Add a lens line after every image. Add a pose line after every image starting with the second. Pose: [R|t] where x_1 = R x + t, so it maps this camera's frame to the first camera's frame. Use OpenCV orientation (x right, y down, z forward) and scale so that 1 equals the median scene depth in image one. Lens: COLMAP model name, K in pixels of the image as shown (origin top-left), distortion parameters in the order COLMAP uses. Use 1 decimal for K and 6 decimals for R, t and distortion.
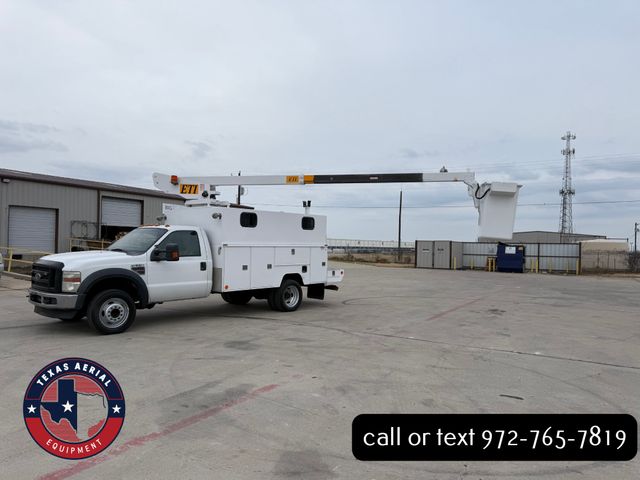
lens RADIAL K [[450.3, 0, 320.3], [0, 450.3, 239.5], [0, 0, 1]] dist [0.094037, -0.134703]
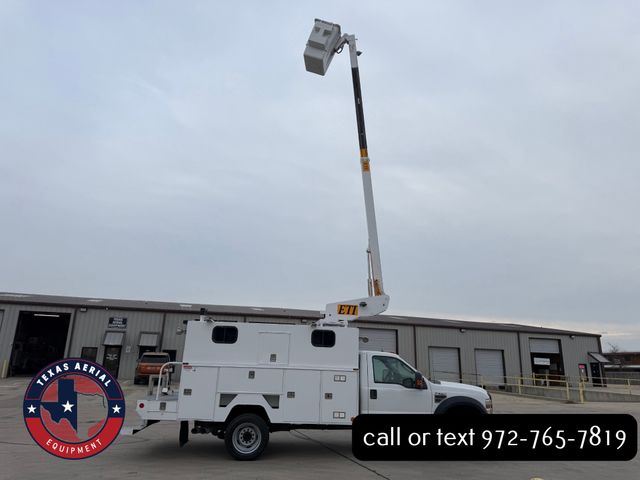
lens RADIAL K [[450.3, 0, 321.3], [0, 450.3, 238.9], [0, 0, 1]] dist [0.094037, -0.134703]
pose [[0.755062, -0.183035, -0.629587, 0.567138], [-0.004824, 0.958666, -0.284492, 0.025275], [0.655636, 0.217847, 0.722969, 0.467809]]
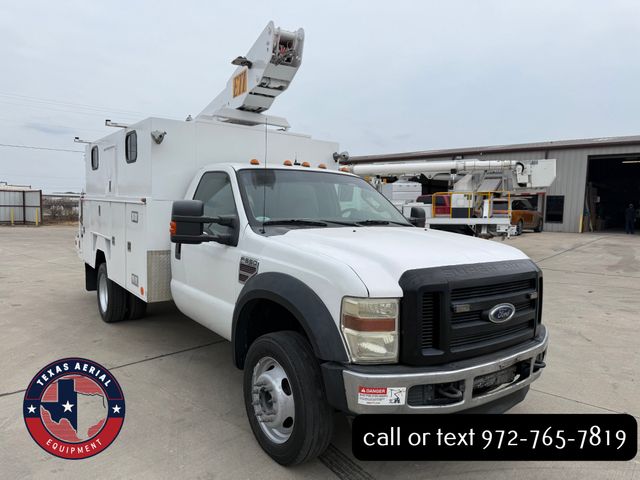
lens RADIAL K [[450.3, 0, 320.6], [0, 450.3, 242.1], [0, 0, 1]] dist [0.094037, -0.134703]
pose [[-0.192958, 0.045042, -0.980173, 0.428526], [-0.025920, 0.998363, 0.050981, 0.030559], [0.980865, 0.035244, -0.191474, 1.372513]]
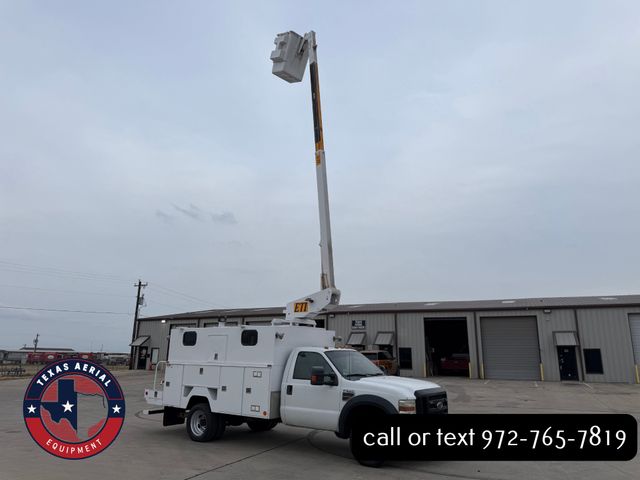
lens RADIAL K [[450.3, 0, 319.9], [0, 450.3, 238.8], [0, 0, 1]] dist [0.094037, -0.134703]
pose [[0.126881, -0.272909, -0.953636, 0.938962], [-0.004661, 0.961232, -0.275703, 0.023275], [0.991907, 0.039426, 0.120690, 1.124162]]
